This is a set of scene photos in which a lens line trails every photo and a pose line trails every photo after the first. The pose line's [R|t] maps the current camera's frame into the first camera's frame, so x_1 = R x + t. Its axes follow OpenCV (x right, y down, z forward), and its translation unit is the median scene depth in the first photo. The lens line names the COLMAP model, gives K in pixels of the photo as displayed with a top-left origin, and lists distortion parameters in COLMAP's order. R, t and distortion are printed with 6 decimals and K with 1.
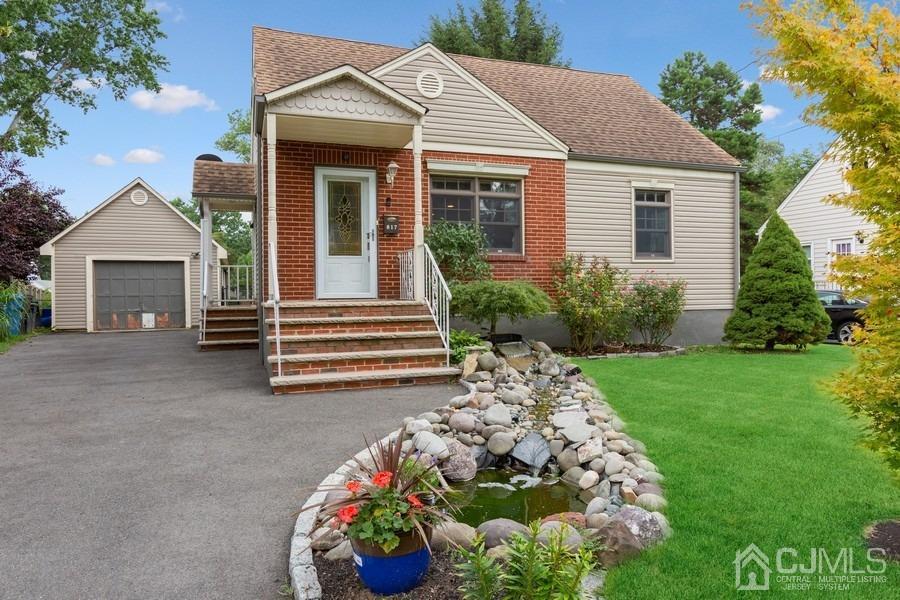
lens RADIAL K [[592.8, 0, 449.8], [0, 592.8, 300.0], [0, 0, 1]] dist [0.008318, -0.000611]
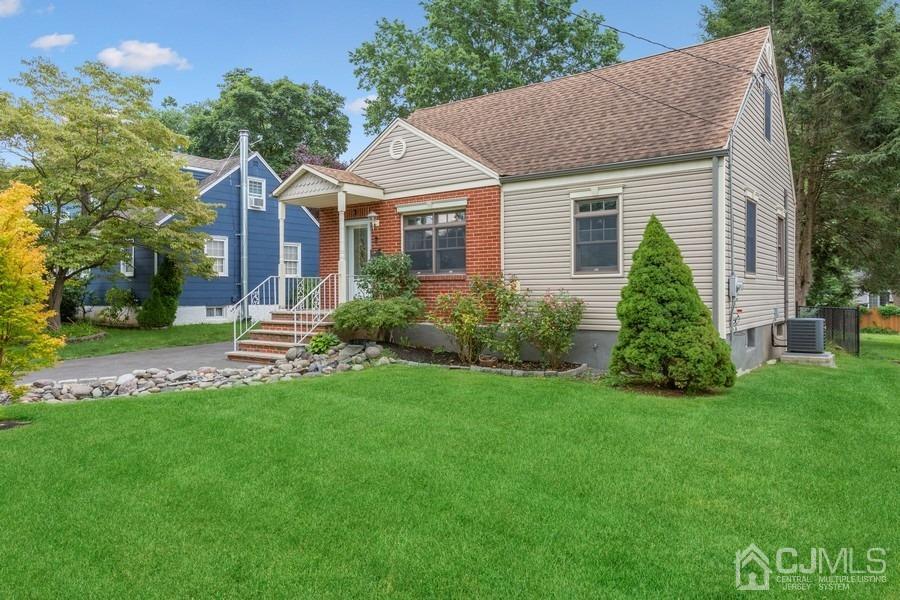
lens RADIAL K [[613.3, 0, 459.0], [0, 613.3, 298.4], [0, 0, 1]] dist [-0.007949, -0.000699]
pose [[0.560743, 0.015504, -0.827845, 1.086914], [-0.012505, 0.999869, 0.010256, -0.040825], [0.827896, 0.004602, 0.560863, 0.317261]]
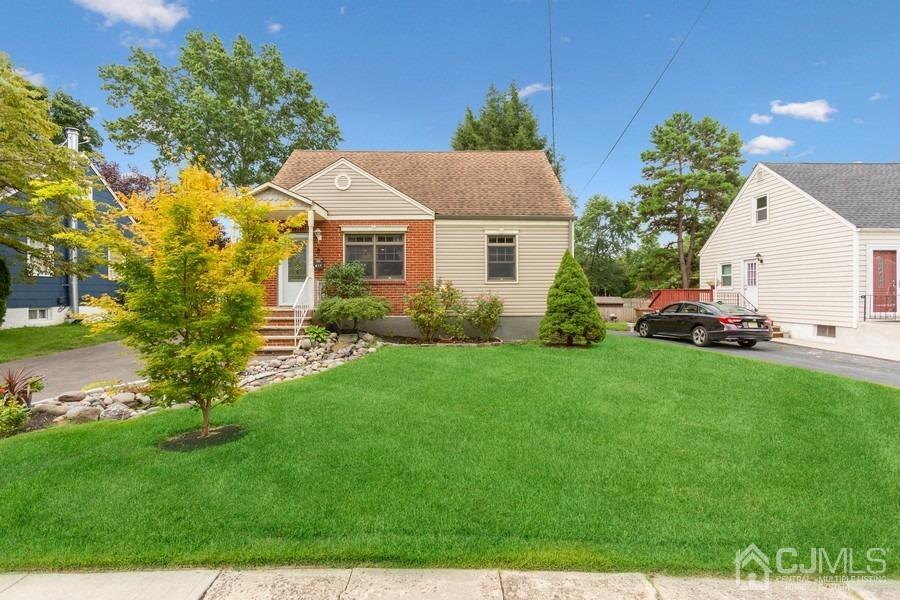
lens RADIAL K [[416.3, 0, 444.4], [0, 416.3, 297.0], [0, 0, 1]] dist [-0.002949, 0.001649]
pose [[0.952446, 0.007844, -0.304606, 0.567210], [-0.009238, 0.999952, -0.003133, -0.026471], [0.304567, 0.005798, 0.952473, -0.051904]]
